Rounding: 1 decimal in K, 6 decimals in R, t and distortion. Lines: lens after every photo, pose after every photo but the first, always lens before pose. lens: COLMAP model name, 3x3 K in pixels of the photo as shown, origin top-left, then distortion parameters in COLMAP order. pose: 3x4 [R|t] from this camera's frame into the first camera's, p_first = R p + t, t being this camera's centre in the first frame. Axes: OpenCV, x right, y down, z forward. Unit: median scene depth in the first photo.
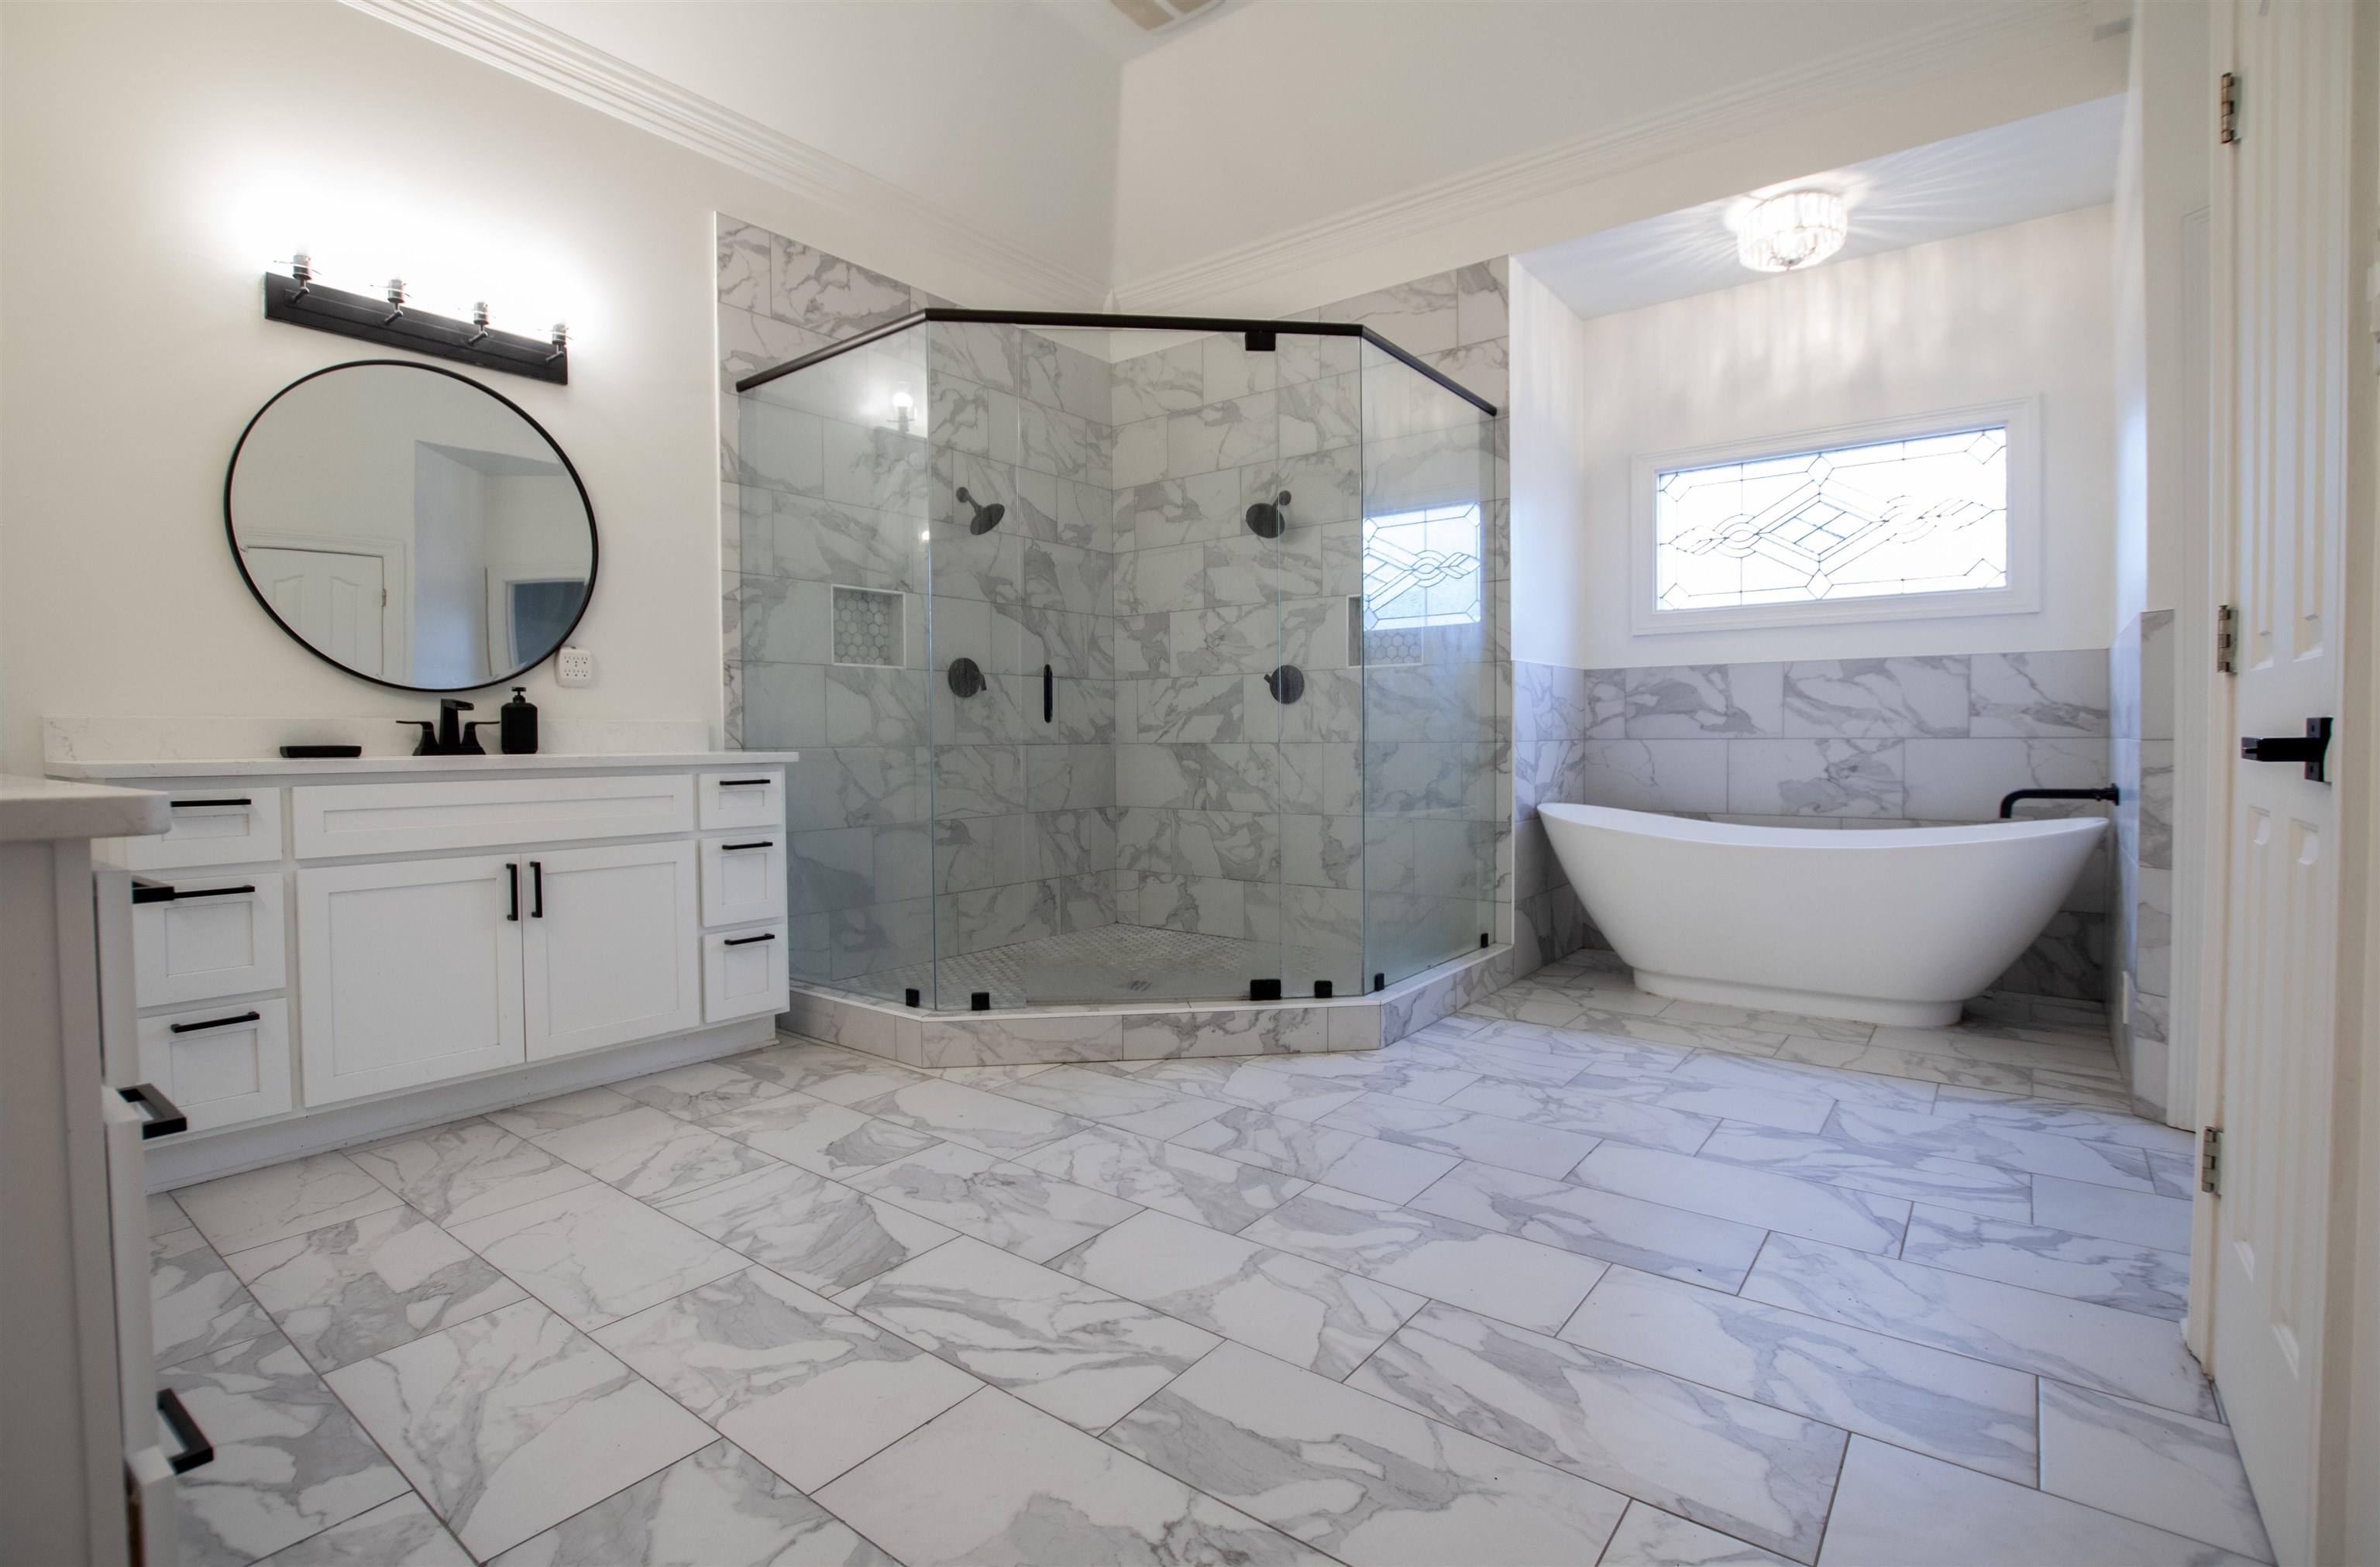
lens RADIAL K [[1092.7, 0, 1183.4], [0, 1092.7, 775.0], [0, 0, 1]] dist [-0.031779, 0.001496]
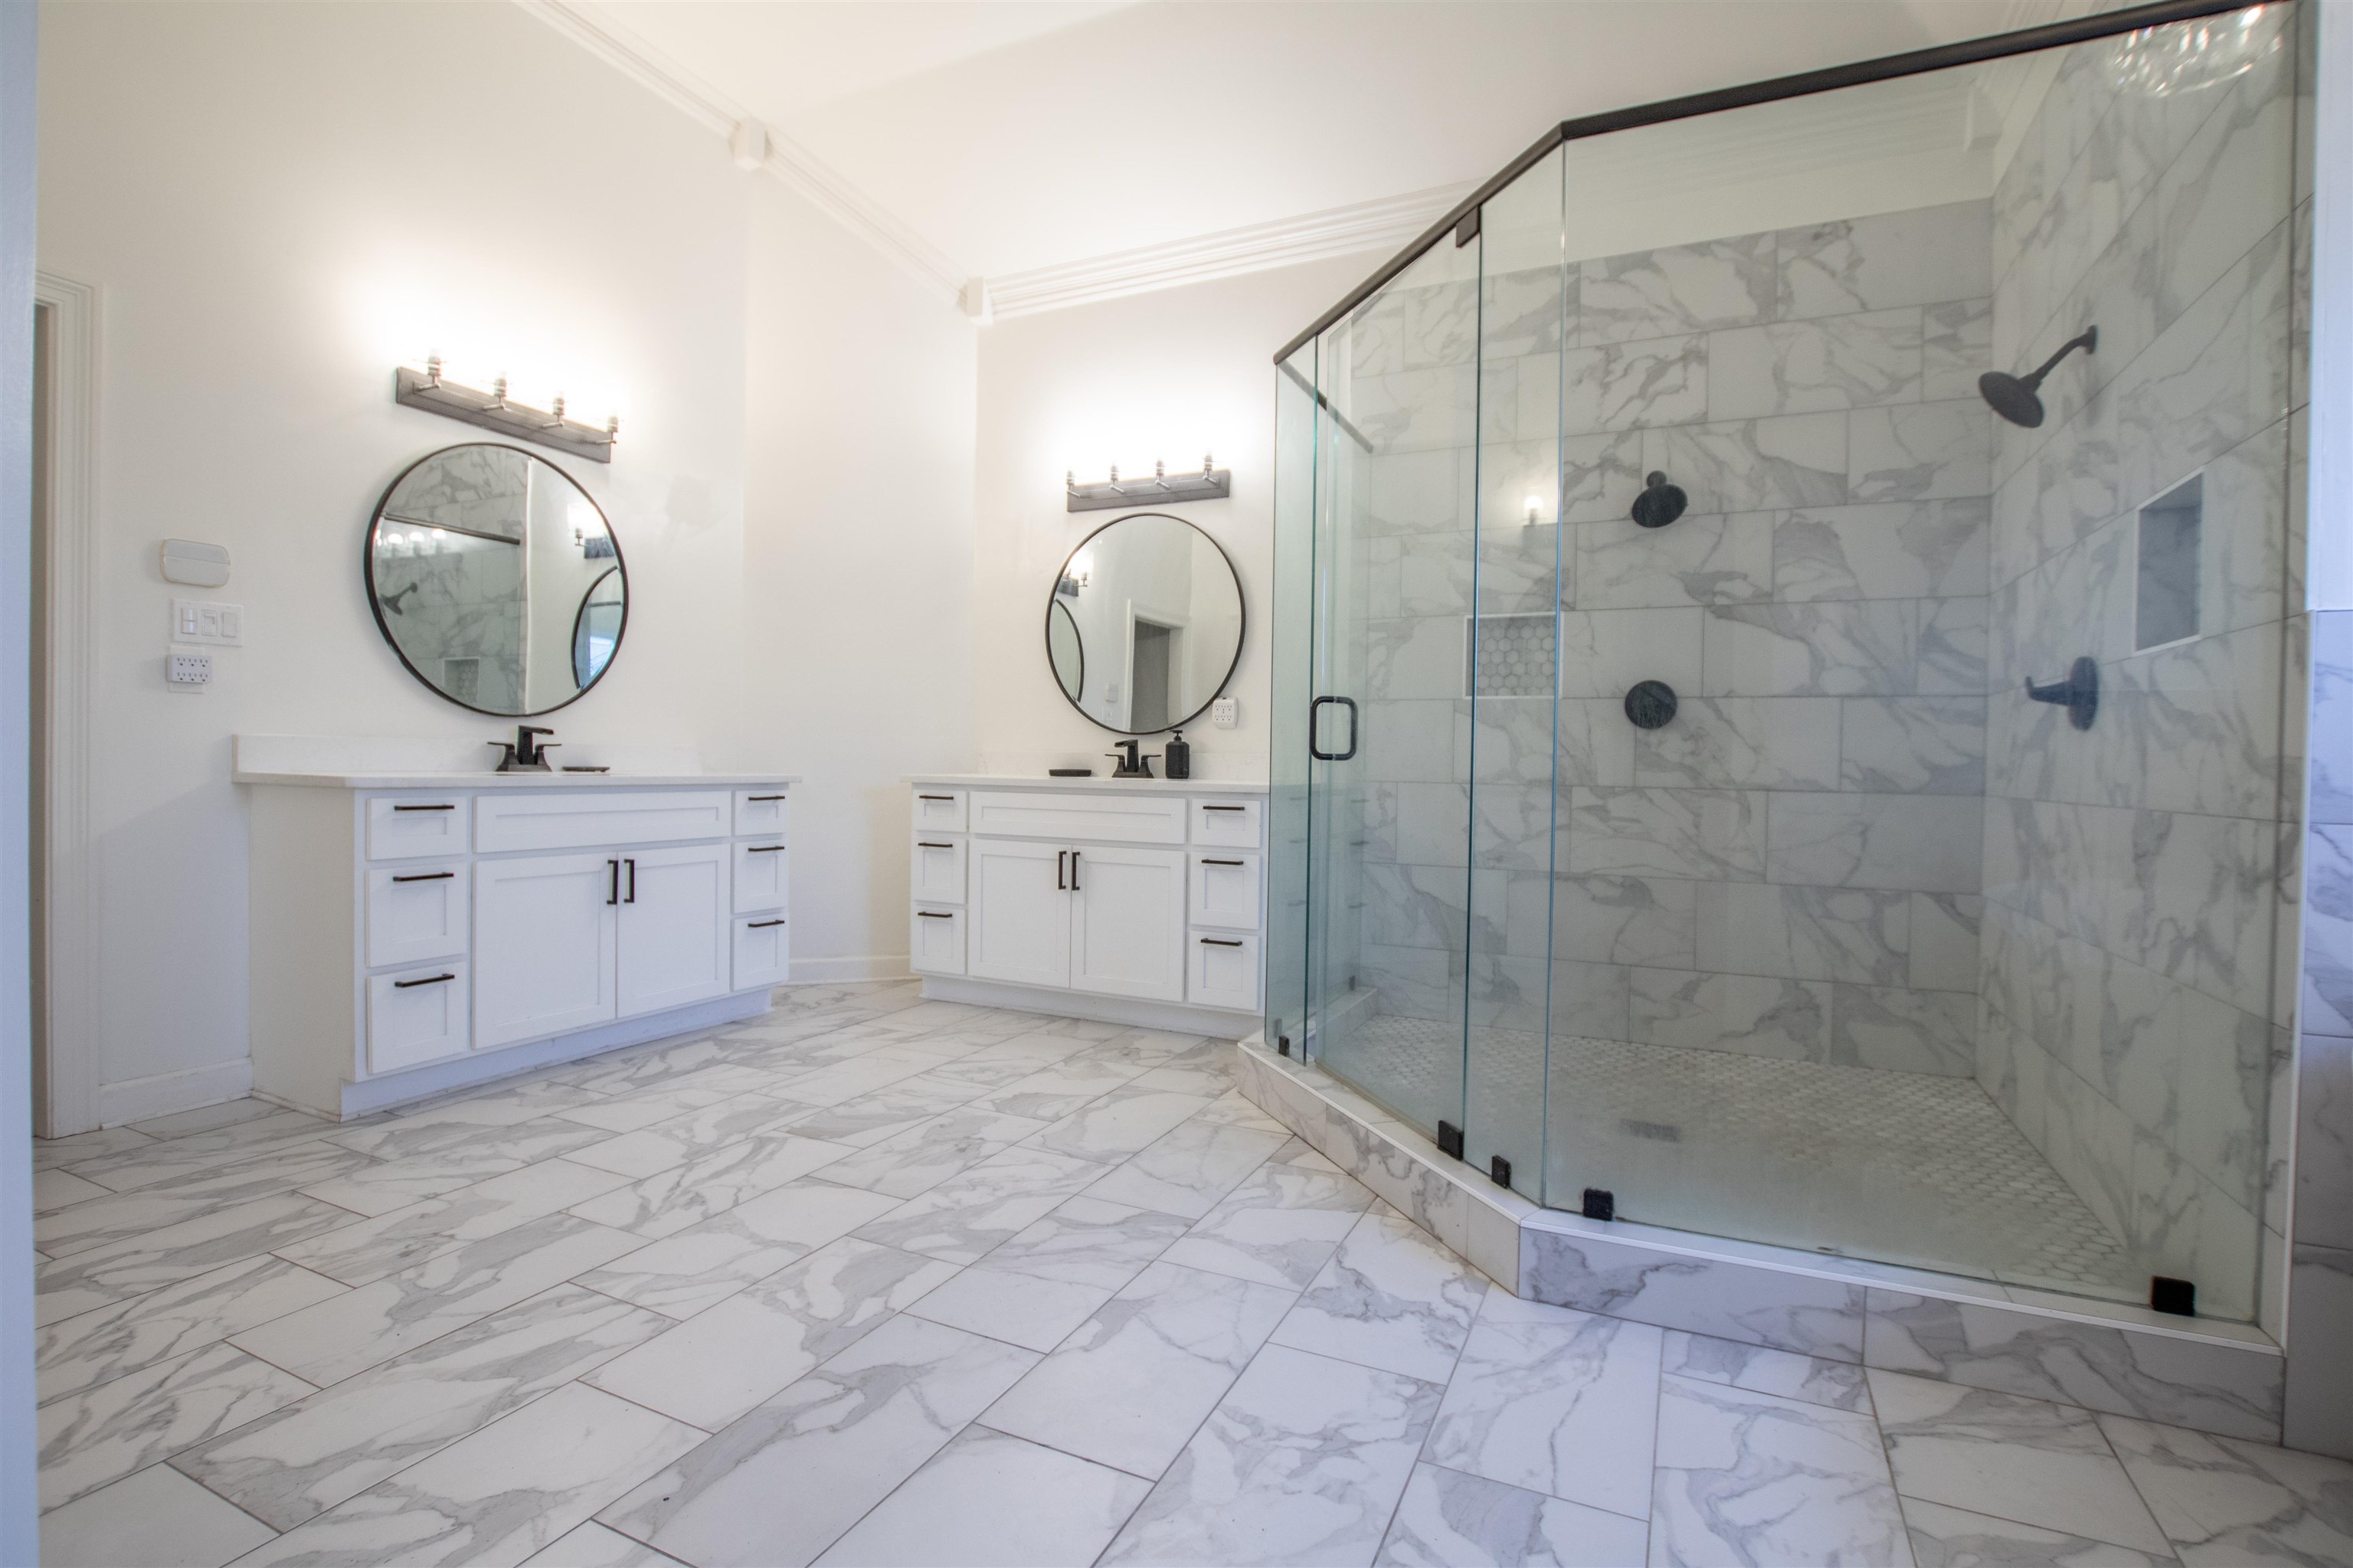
lens RADIAL K [[1103.8, 0, 1170.6], [0, 1103.8, 784.5], [0, 0, 1]] dist [-0.026758, -0.001104]
pose [[0.217051, 0.031051, -0.975666, 0.793142], [-0.051123, 0.998484, 0.020404, -0.042504], [0.974821, 0.045450, 0.218310, 0.719687]]
